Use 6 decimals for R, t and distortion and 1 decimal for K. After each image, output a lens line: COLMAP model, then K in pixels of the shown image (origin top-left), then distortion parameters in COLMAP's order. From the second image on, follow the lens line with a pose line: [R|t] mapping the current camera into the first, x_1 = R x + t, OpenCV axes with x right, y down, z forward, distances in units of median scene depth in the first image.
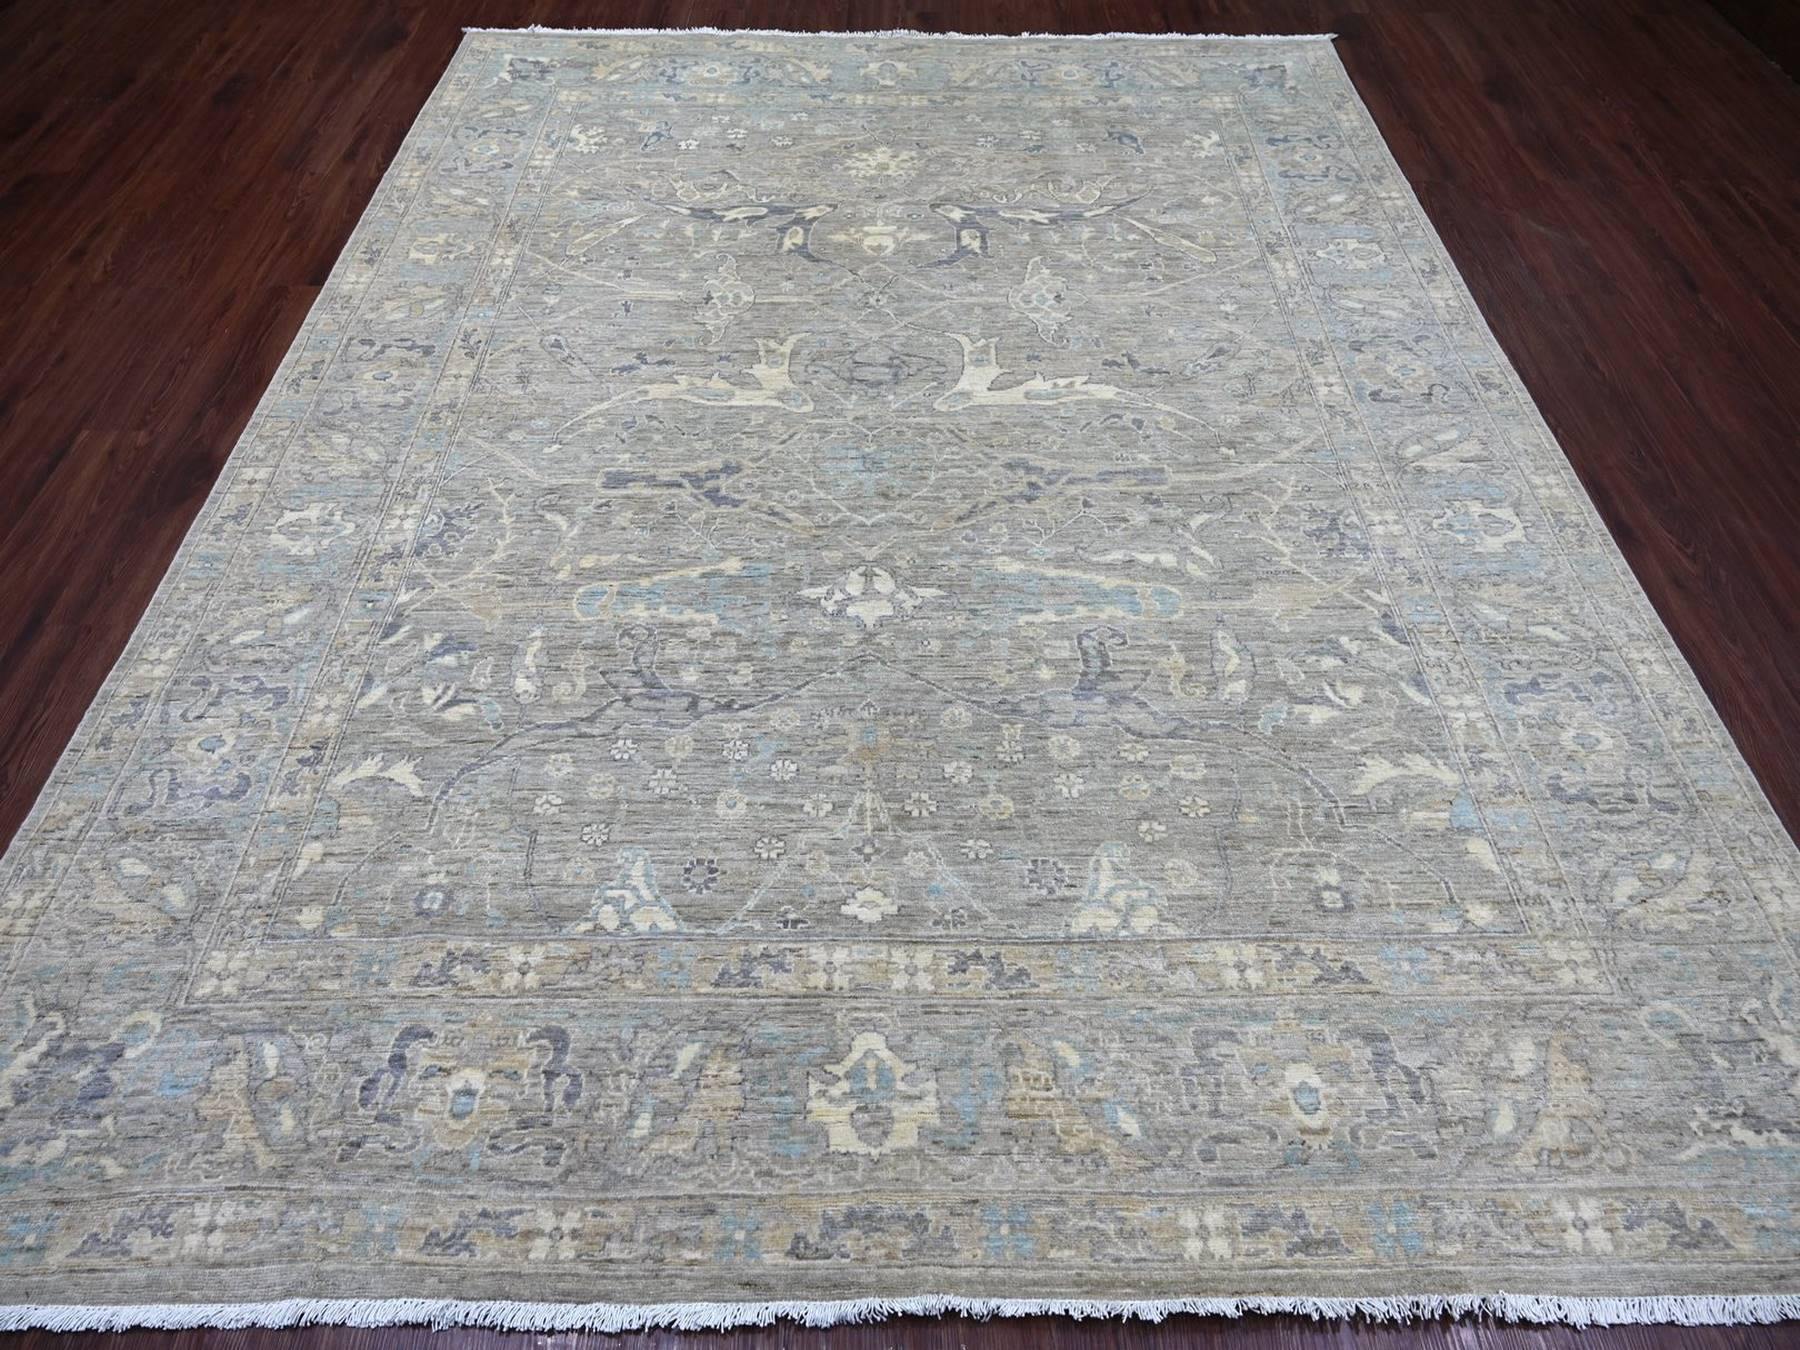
lens RADIAL K [[1253.6, 0, 893.3], [0, 1253.6, 672.9], [0, 0, 1]] dist [0.064522, 0.005440]
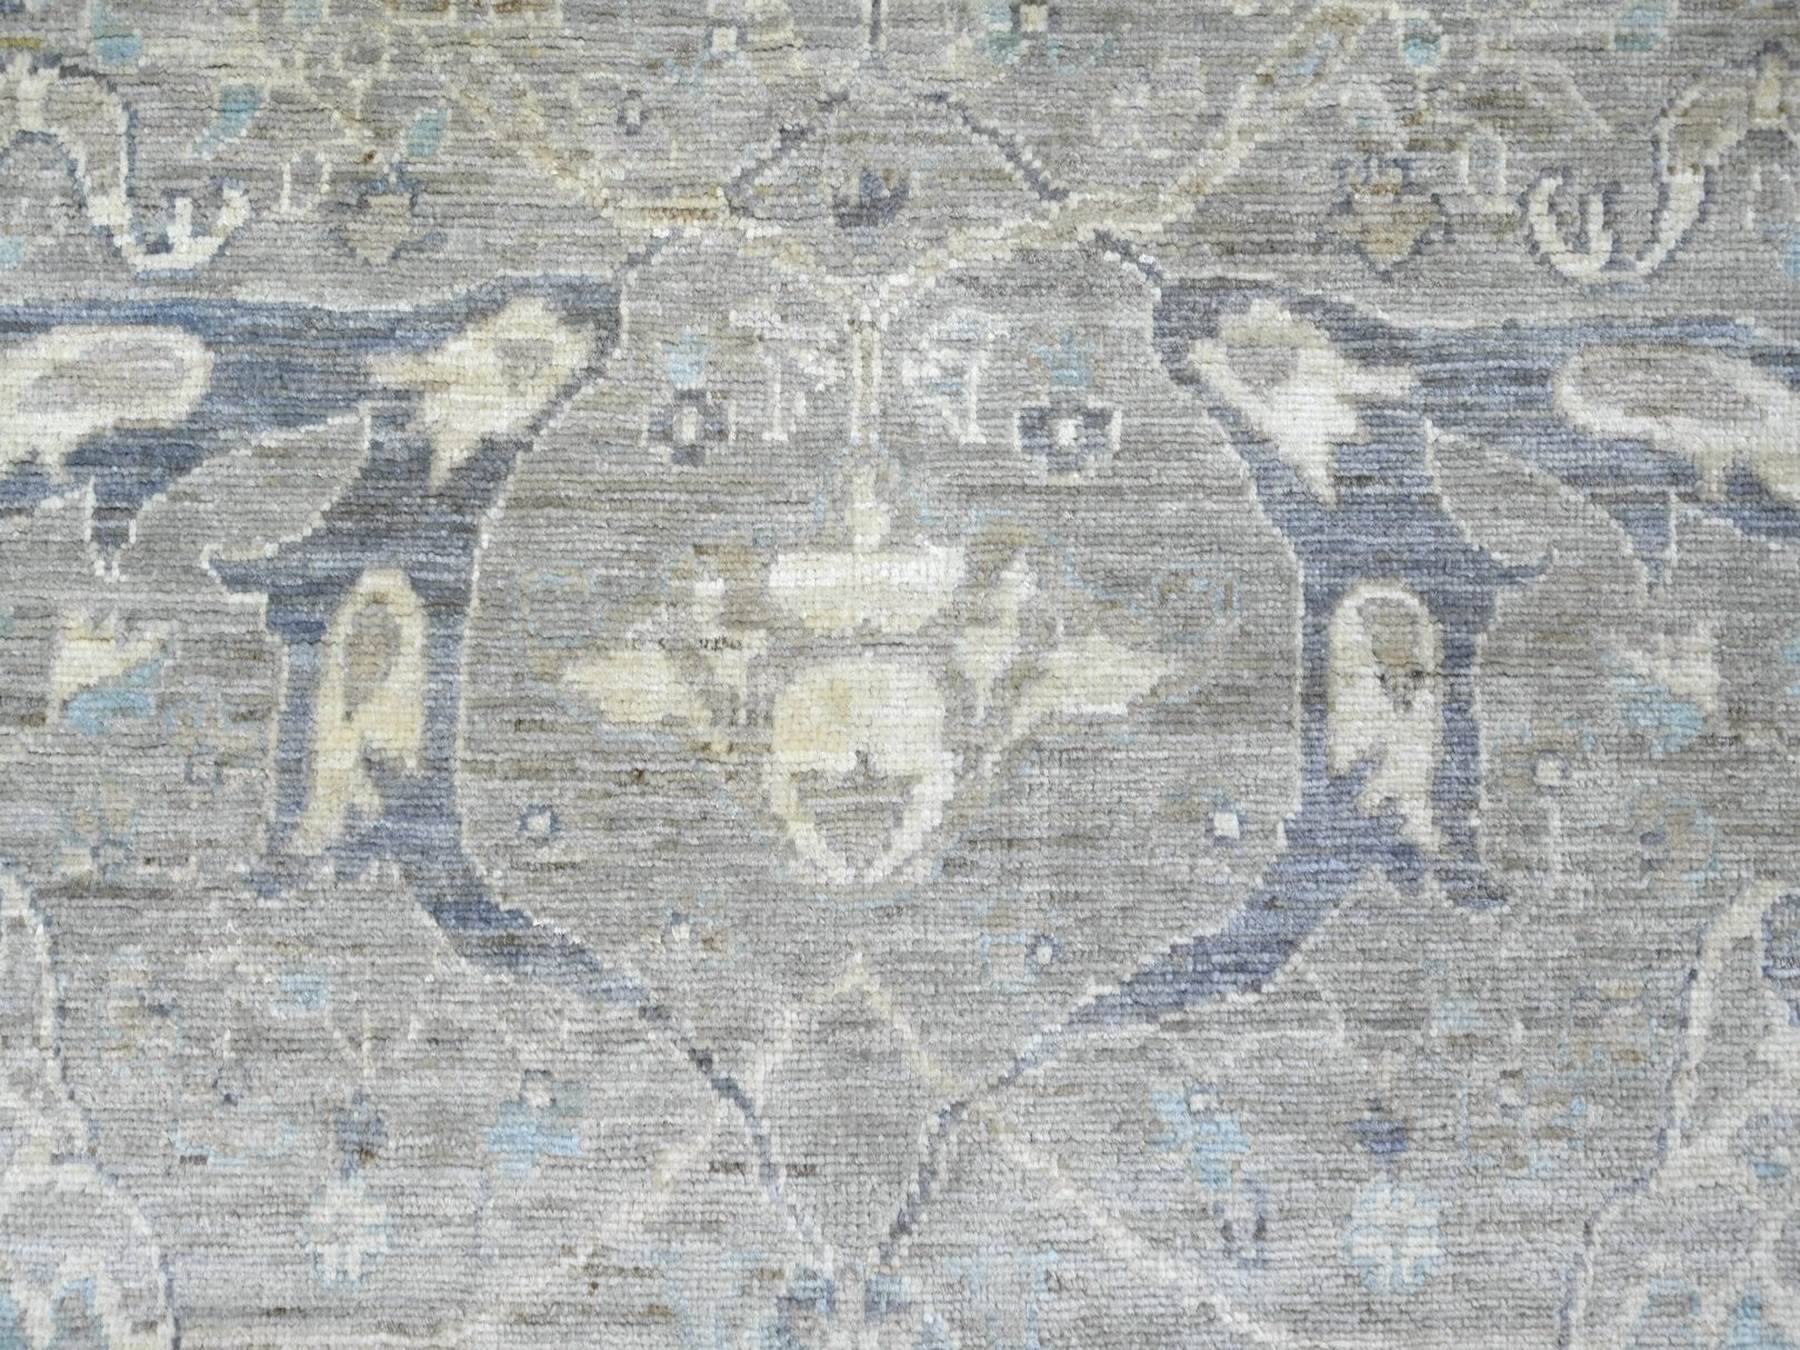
lens RADIAL K [[2344.0, 0, 898.3], [0, 2344.0, 673.7], [0, 0, 1]] dist [0.034897, 0.000000]
pose [[0.999893, 0.008819, 0.011669, -0.009873], [-0.014178, 0.780528, 0.624960, -0.544695], [-0.003596, -0.625059, 0.780569, 0.742422]]
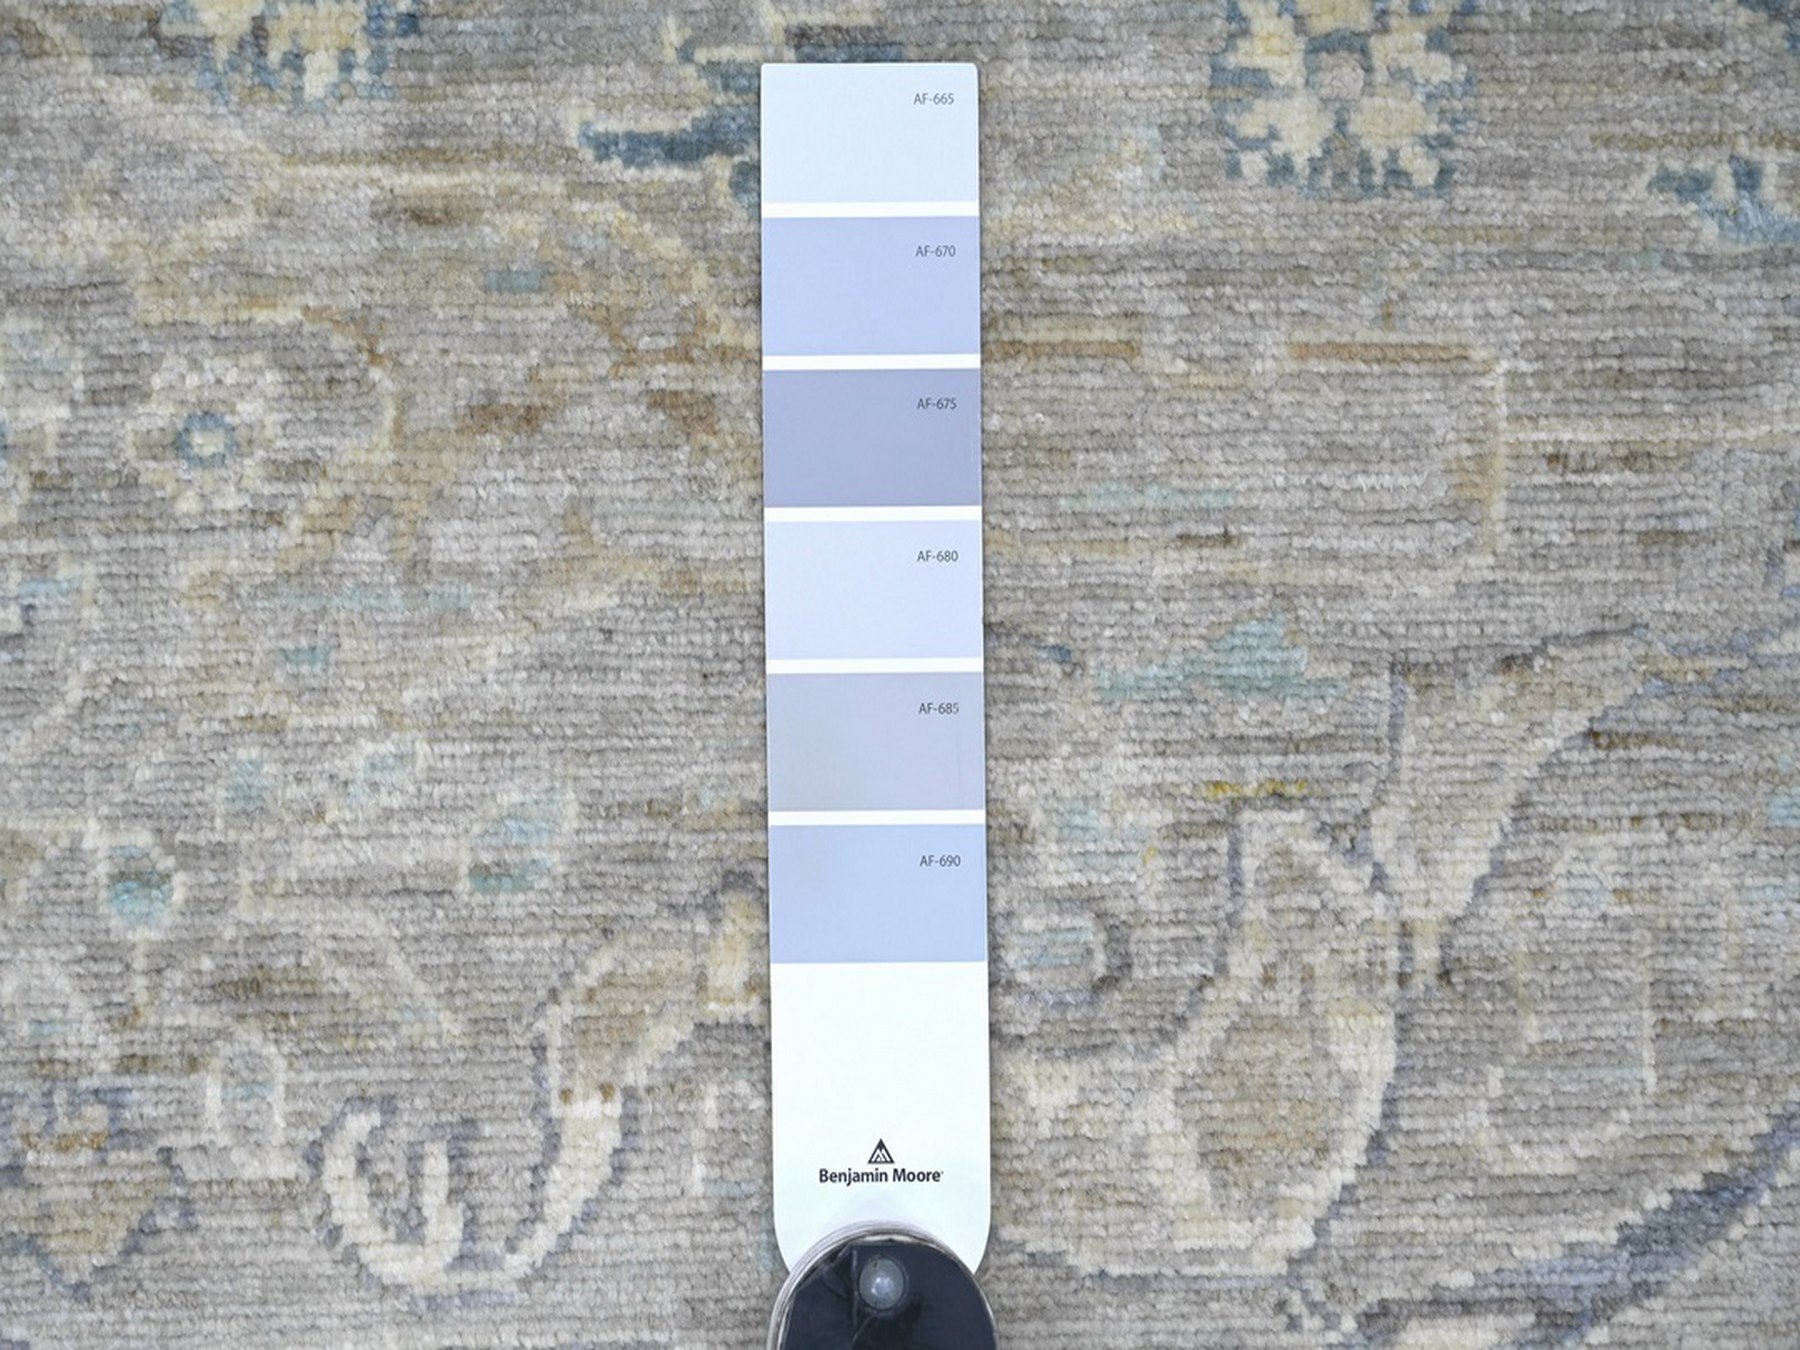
lens RADIAL K [[3661.5, 0, 900.8], [0, 3661.5, 675.5], [0, 0, 1]] dist [-0.058094, 0.000000]
pose [[0.999936, -0.011039, 0.002406, 0.129193], [0.006148, 0.710304, 0.703869, -0.632914], [-0.009478, -0.703809, 0.710326, 0.852945]]
